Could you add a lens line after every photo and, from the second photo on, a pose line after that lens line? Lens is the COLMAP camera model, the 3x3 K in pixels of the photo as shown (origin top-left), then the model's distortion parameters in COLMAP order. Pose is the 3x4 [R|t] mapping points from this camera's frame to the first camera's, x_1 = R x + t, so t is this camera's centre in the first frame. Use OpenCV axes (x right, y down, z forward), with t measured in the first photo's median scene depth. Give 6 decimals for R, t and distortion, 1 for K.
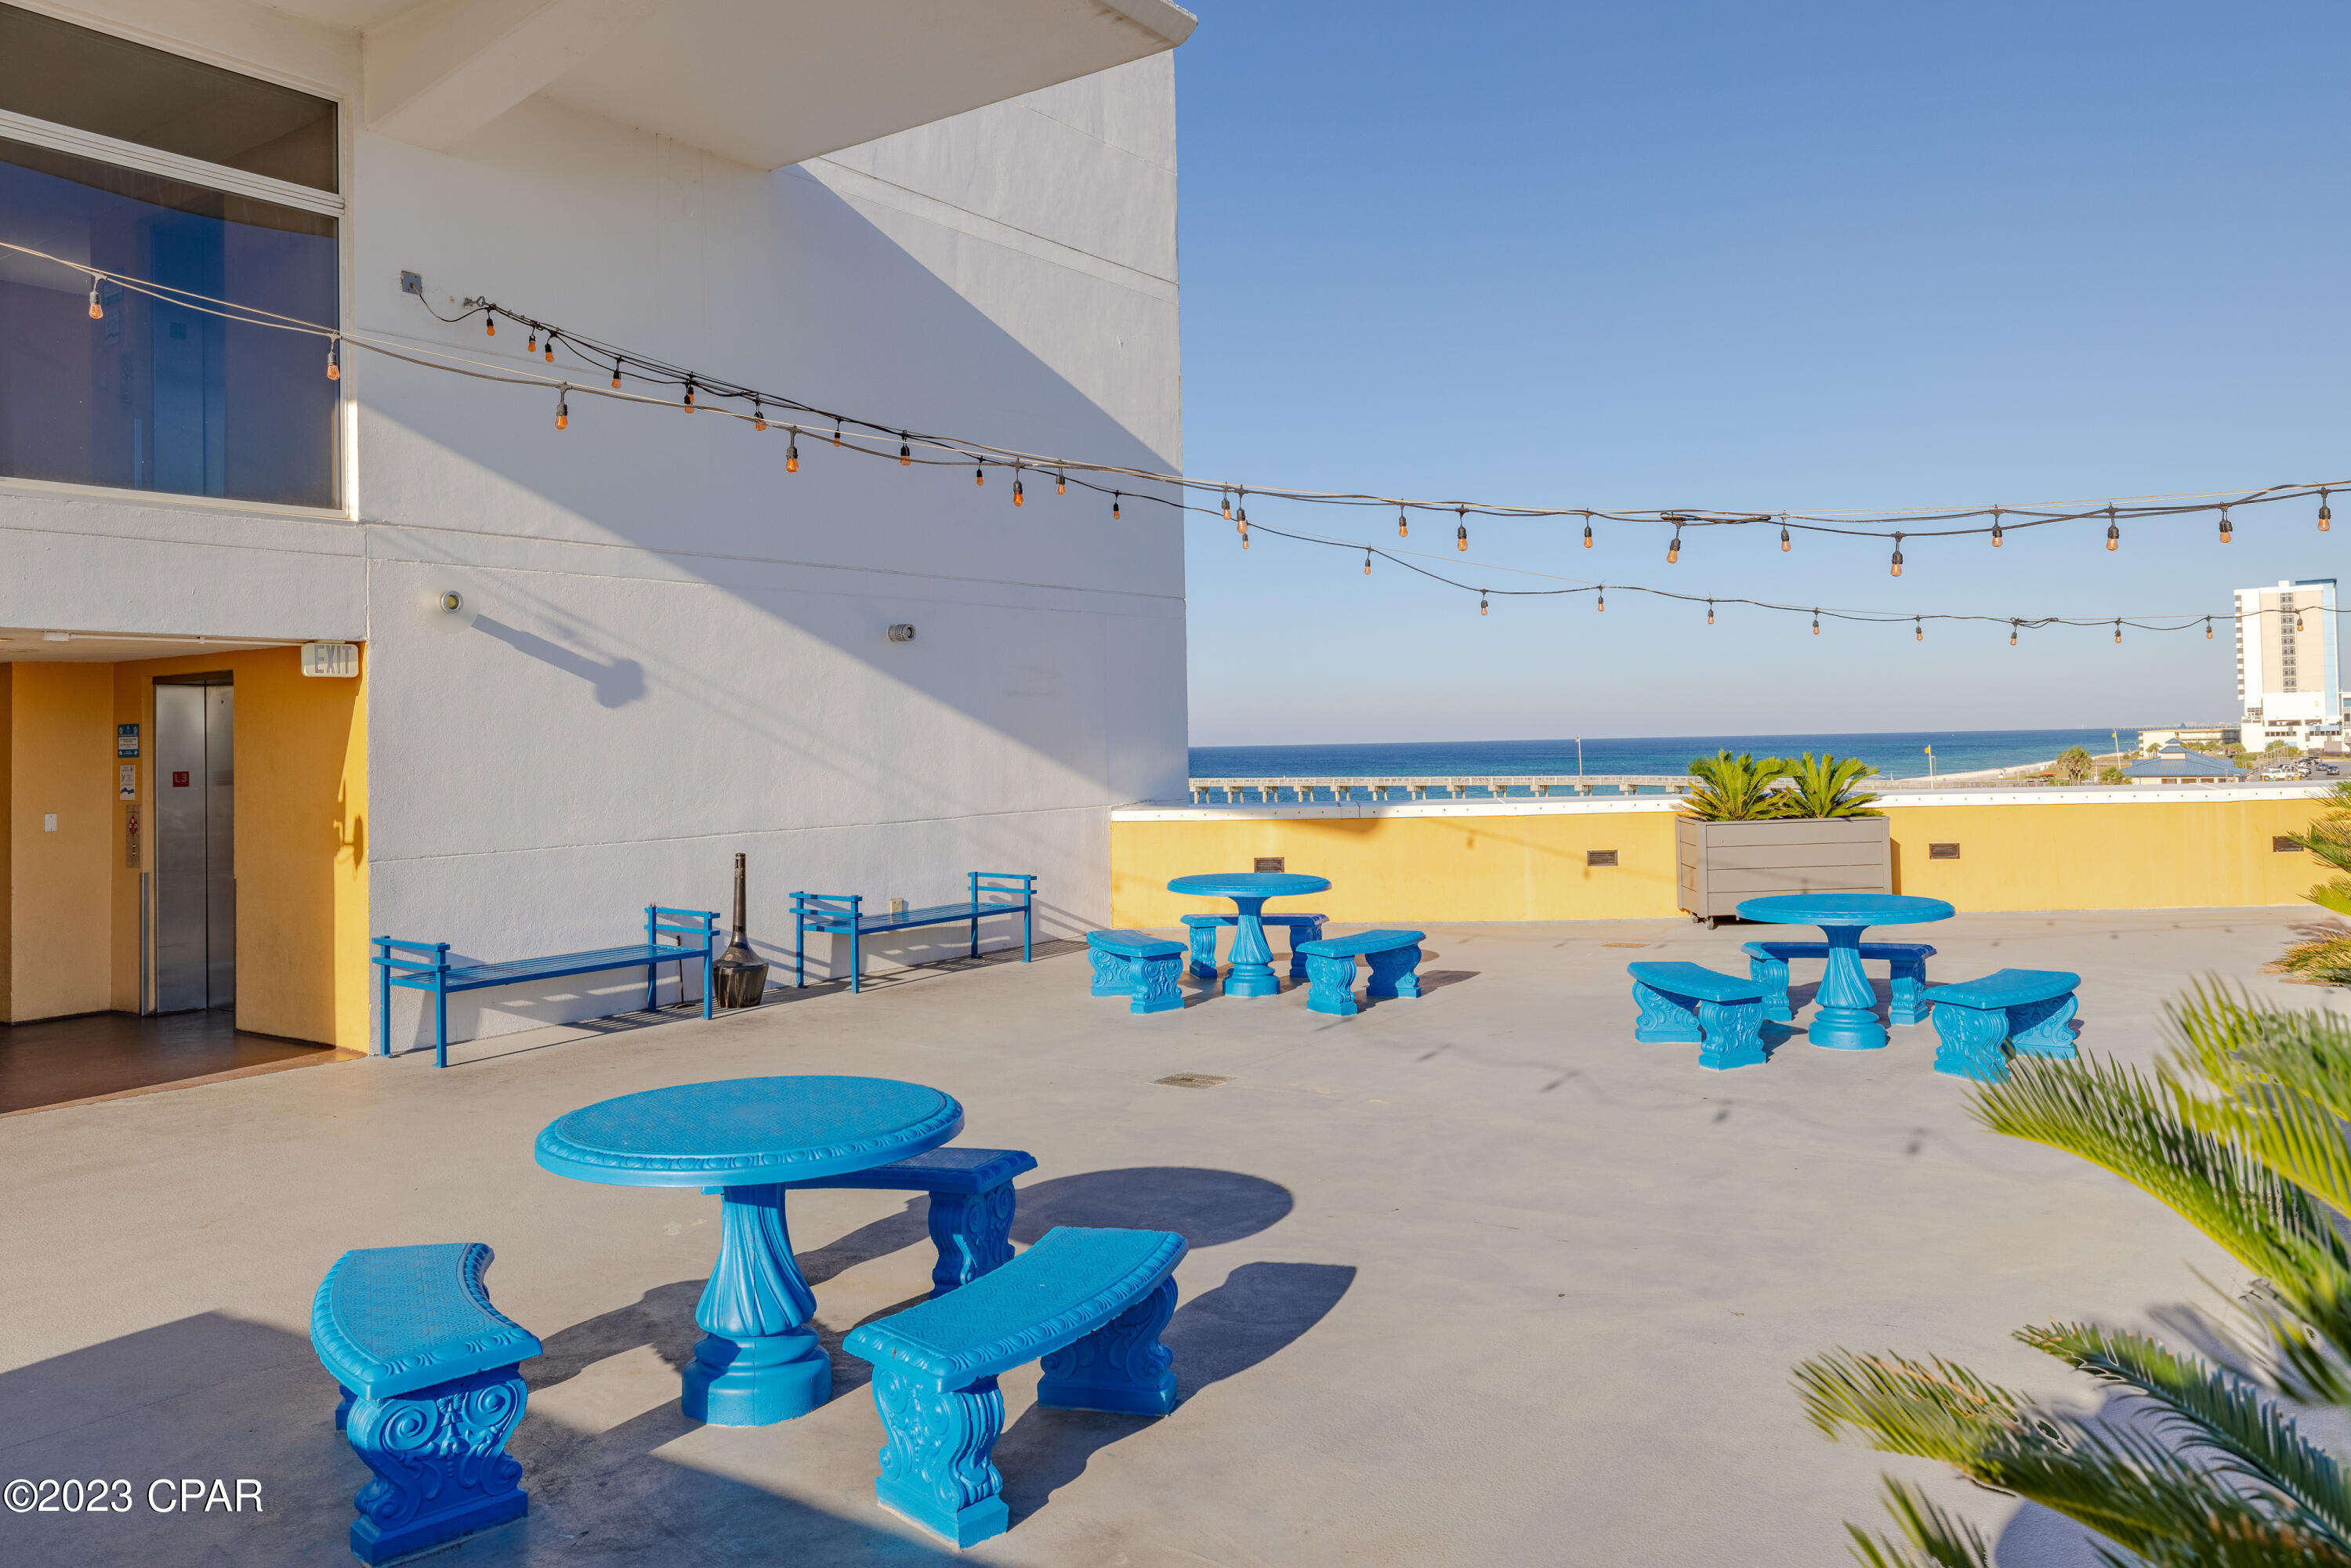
lens RADIAL K [[1730.9, 0, 1167.1], [0, 1730.9, 699.2], [0, 0, 1]] dist [0.000842, 0.001586]
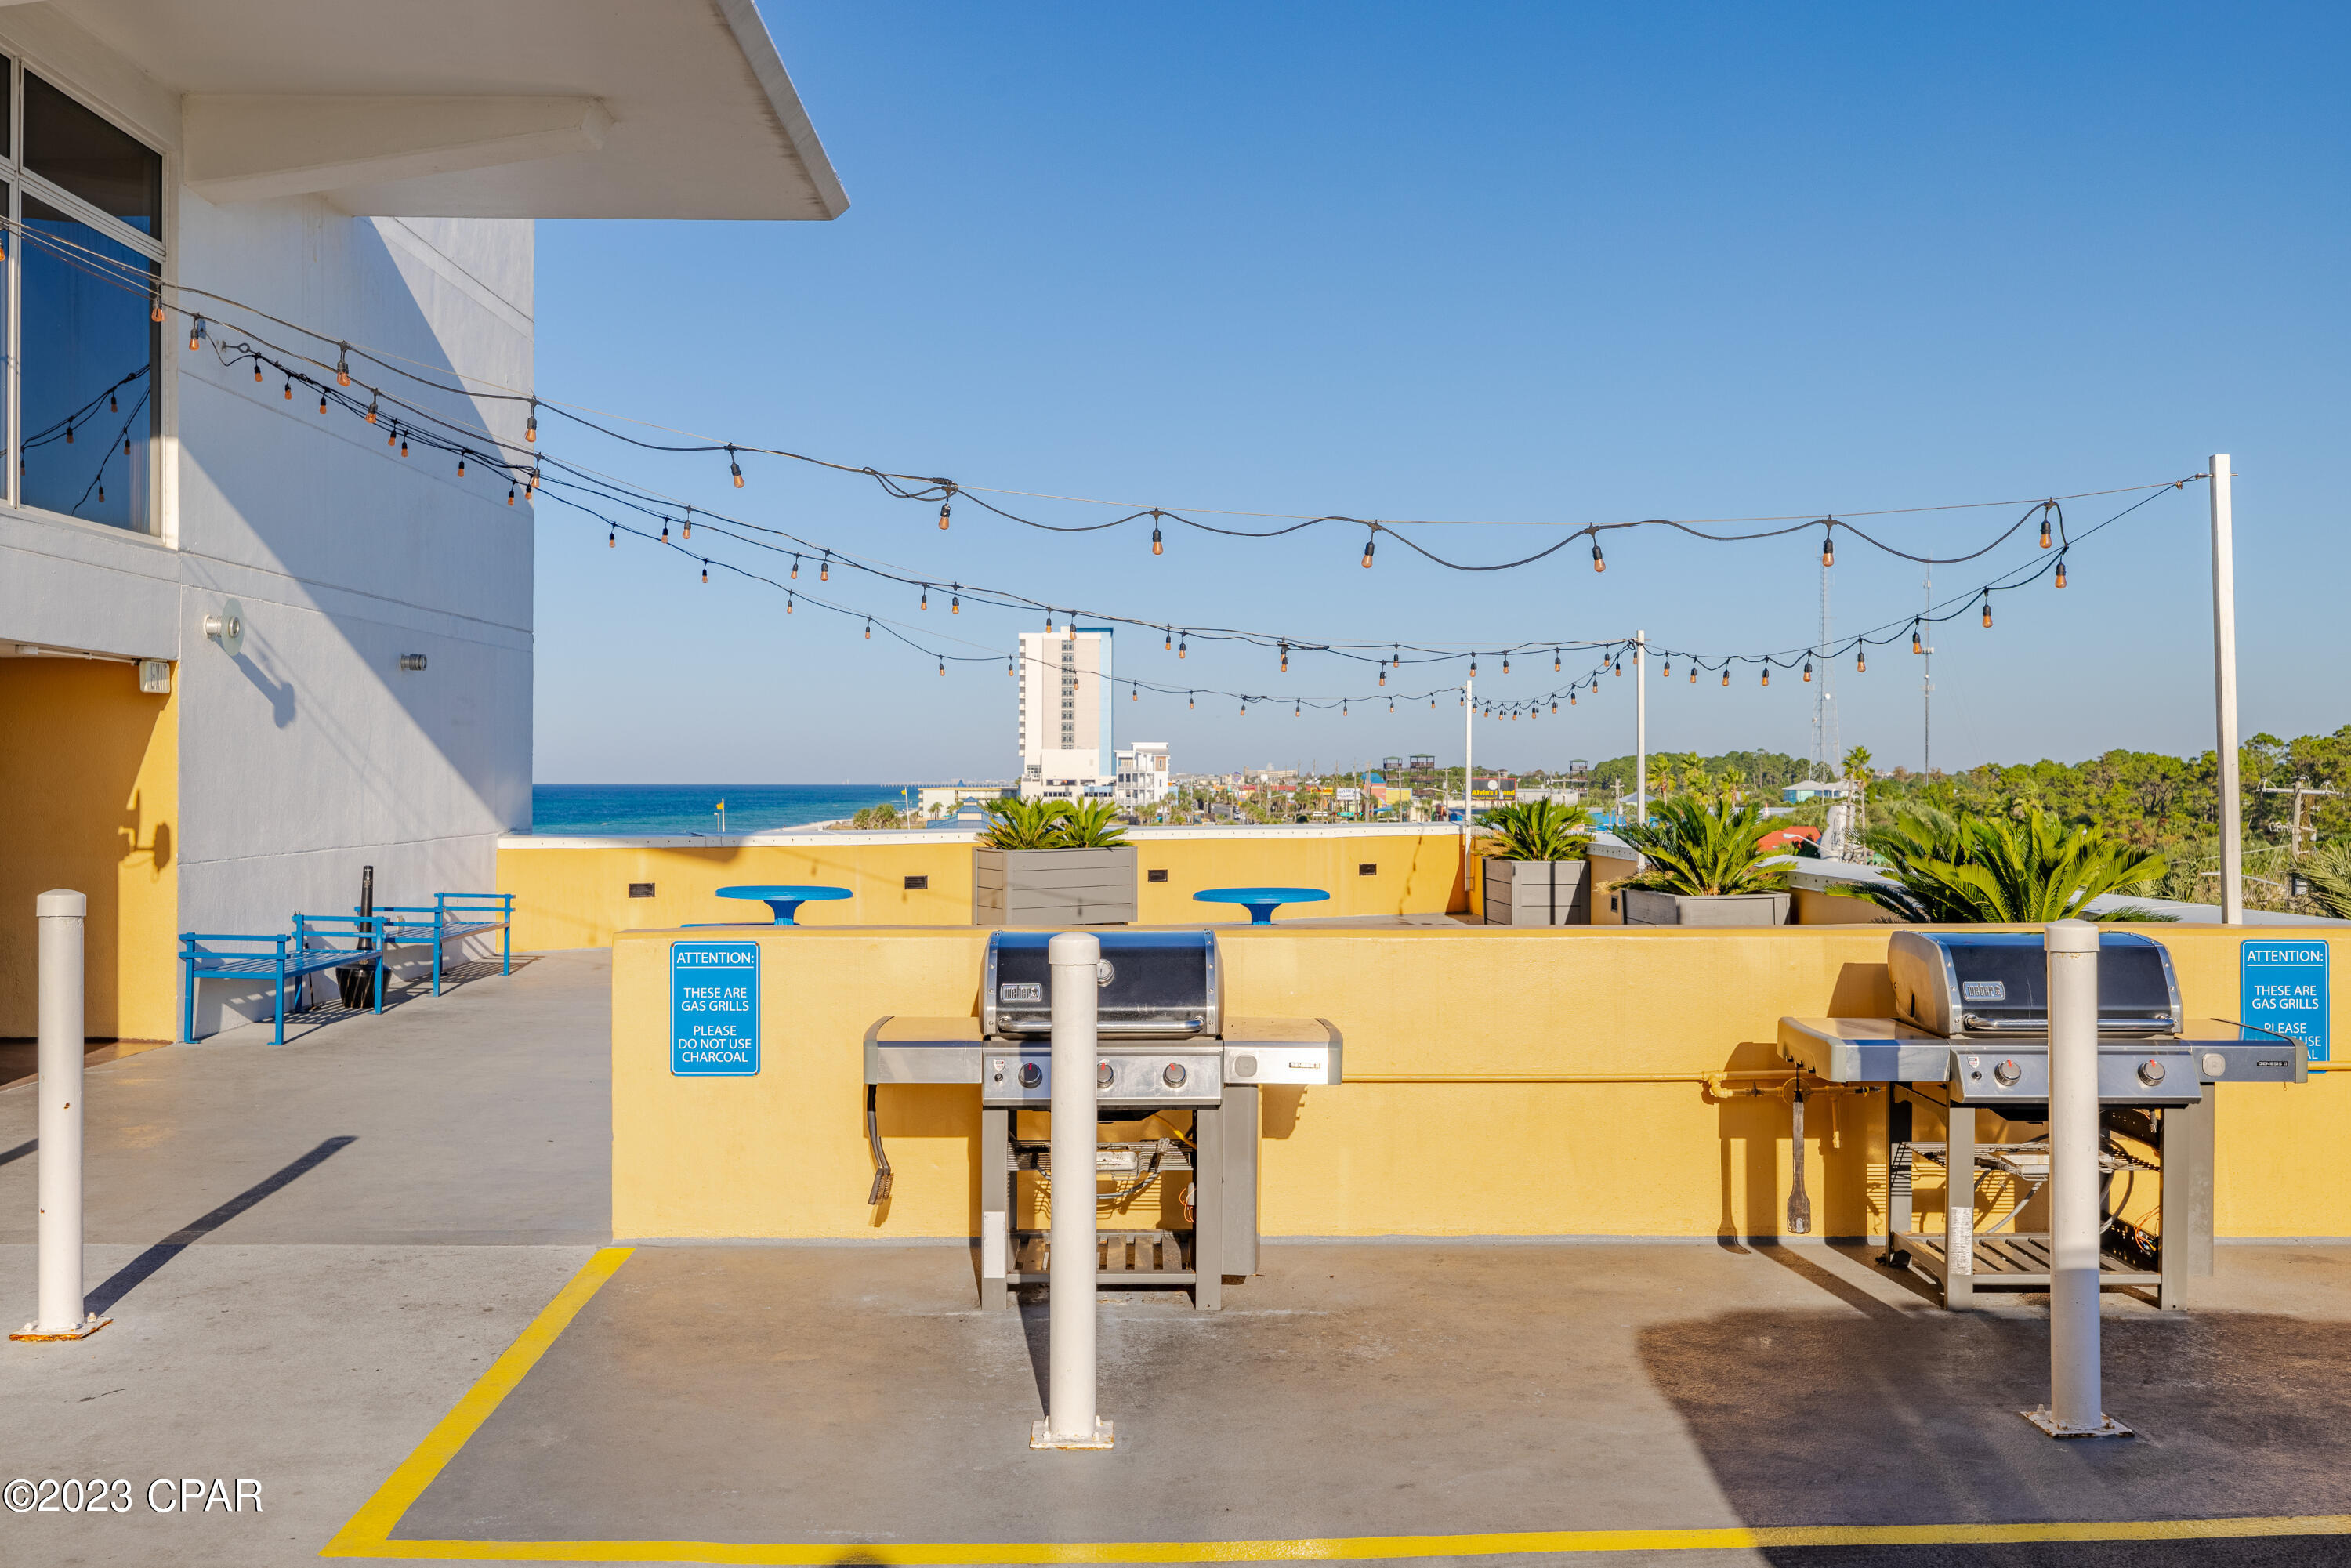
lens RADIAL K [[2324.2, 0, 1172.9], [0, 2324.2, 779.2], [0, 0, 1]] dist [-0.011184, 0.000000]
pose [[0.804983, 0.023475, 0.592834, -0.531792], [-0.034900, 0.999360, 0.007818, 0.004708], [-0.592271, -0.026983, 0.805287, -0.347802]]
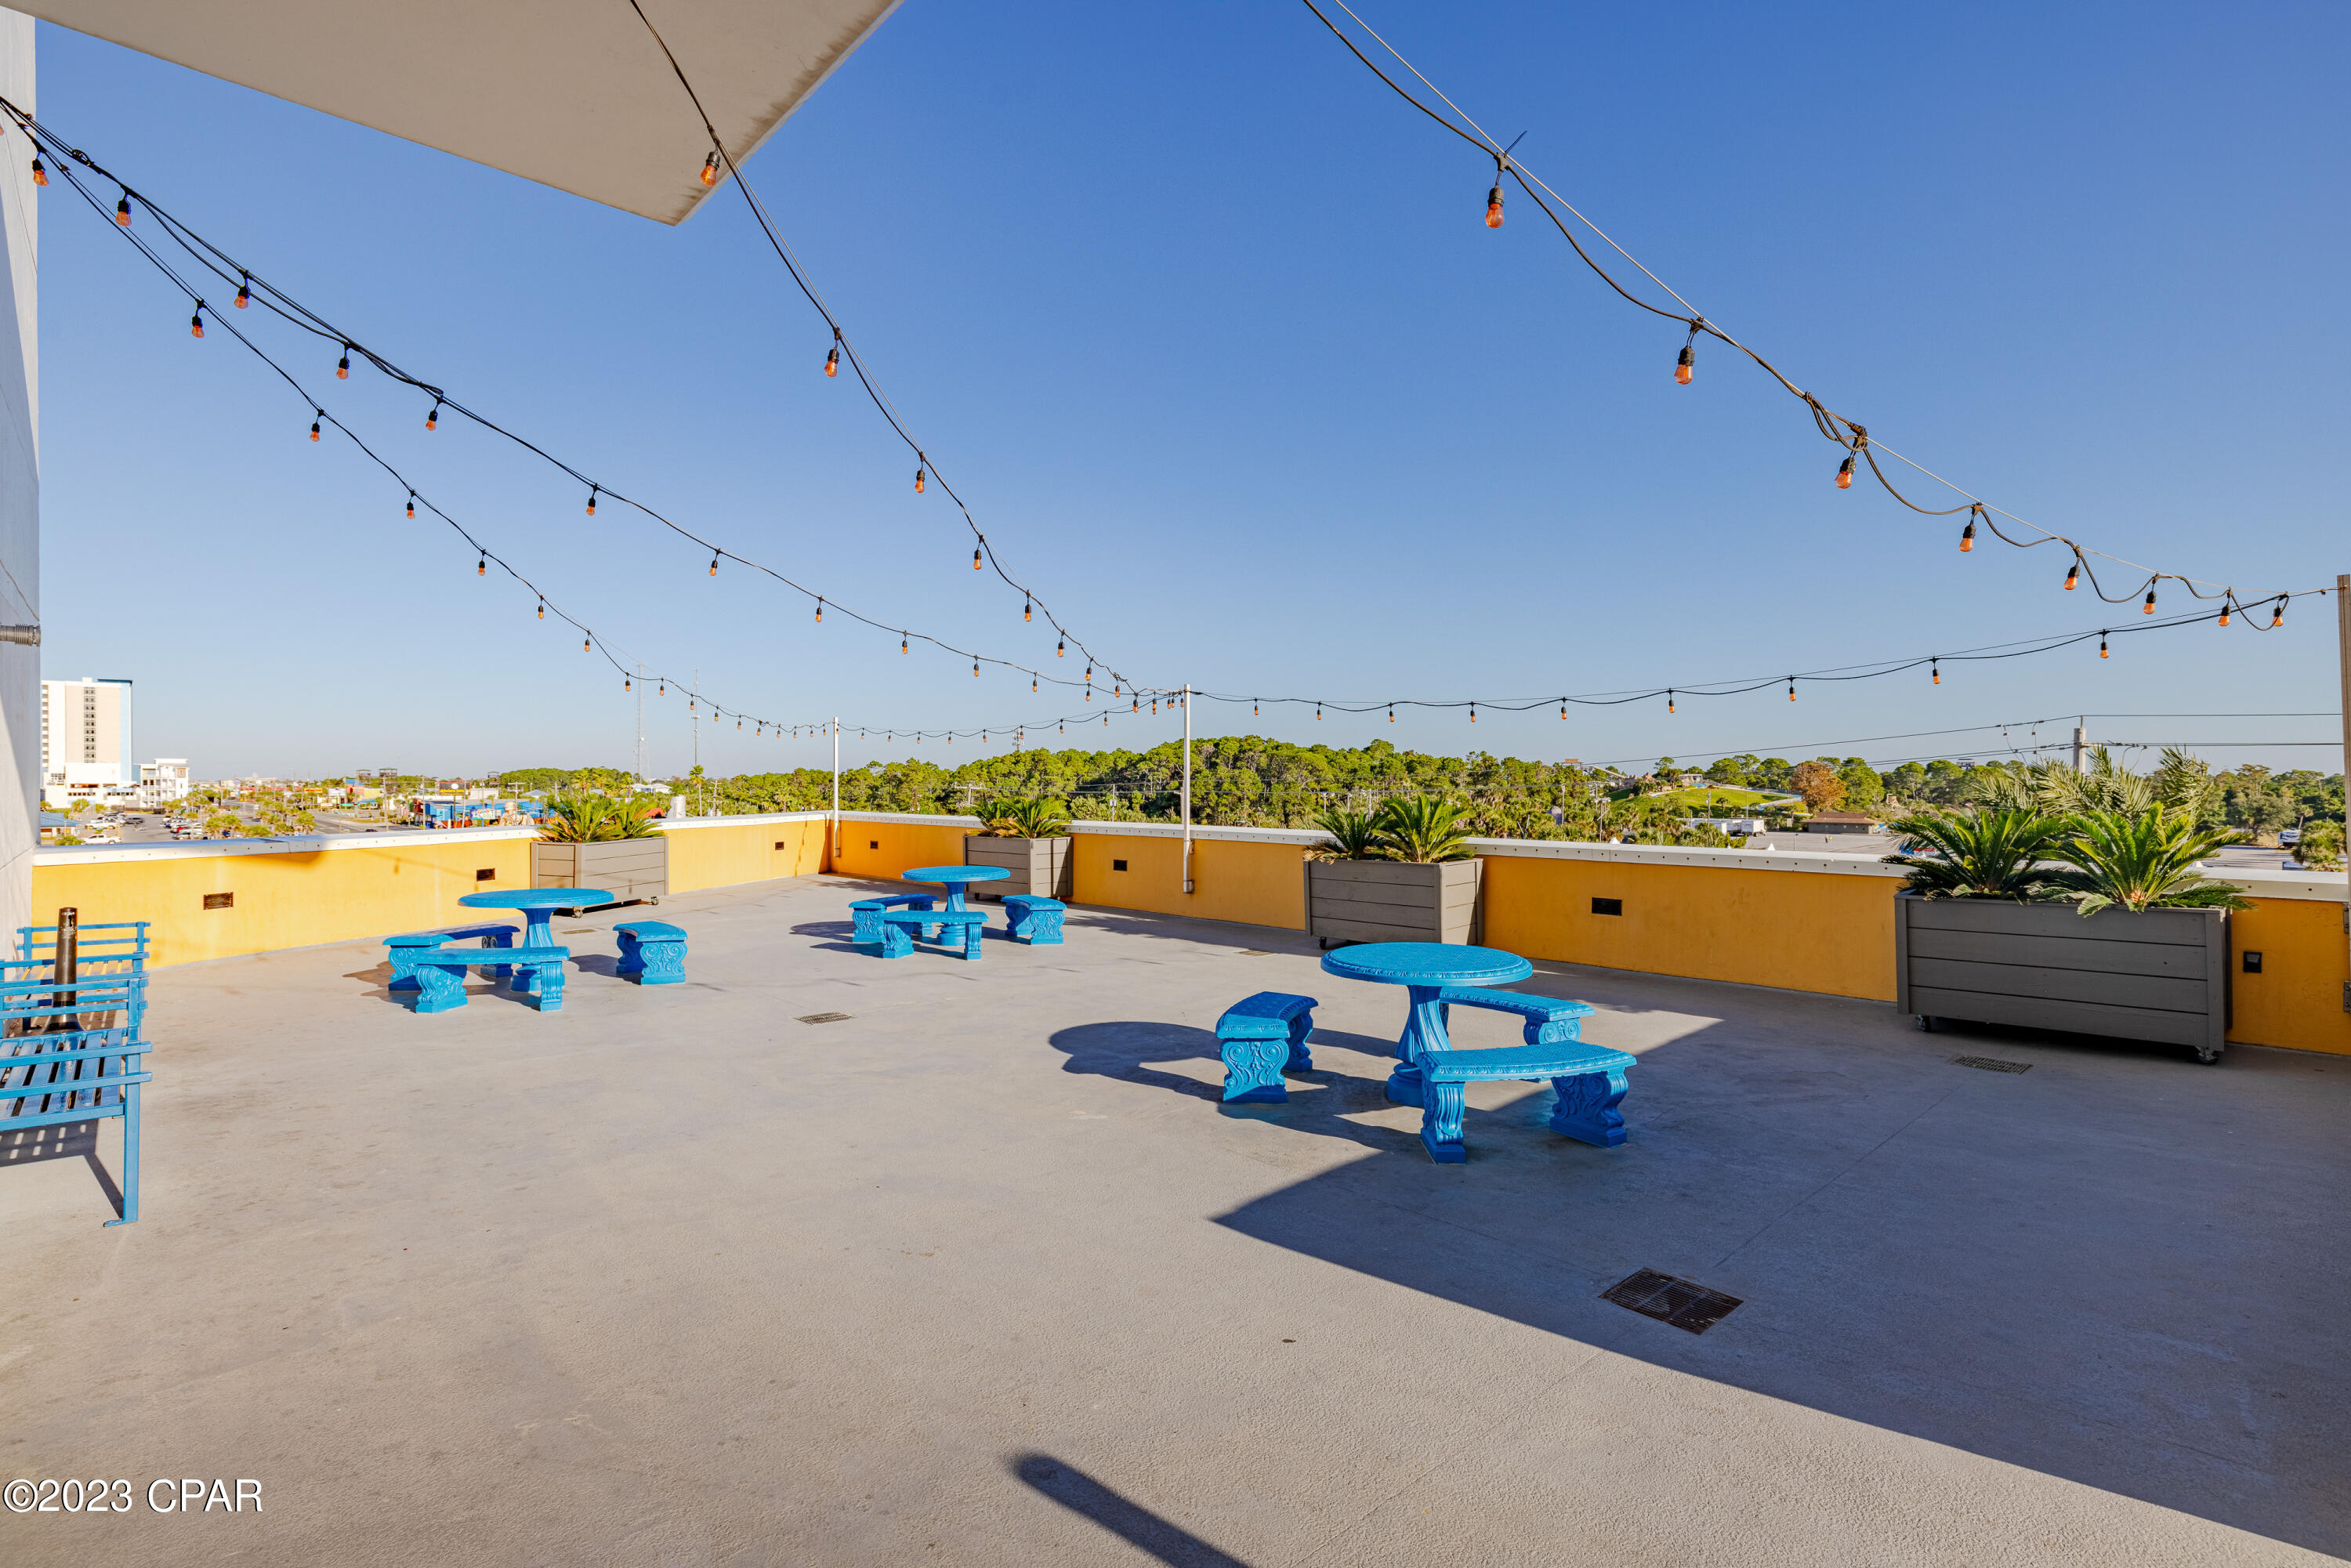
lens RADIAL K [[1128.8, 0, 1185.0], [0, 1128.8, 789.4], [0, 0, 1]] dist [-0.001884, -0.000748]
pose [[0.190620, 0.016243, 0.981529, -0.489198], [-0.029240, 0.999513, -0.010862, 0.020898], [-0.981228, -0.026629, 0.191003, 0.317338]]
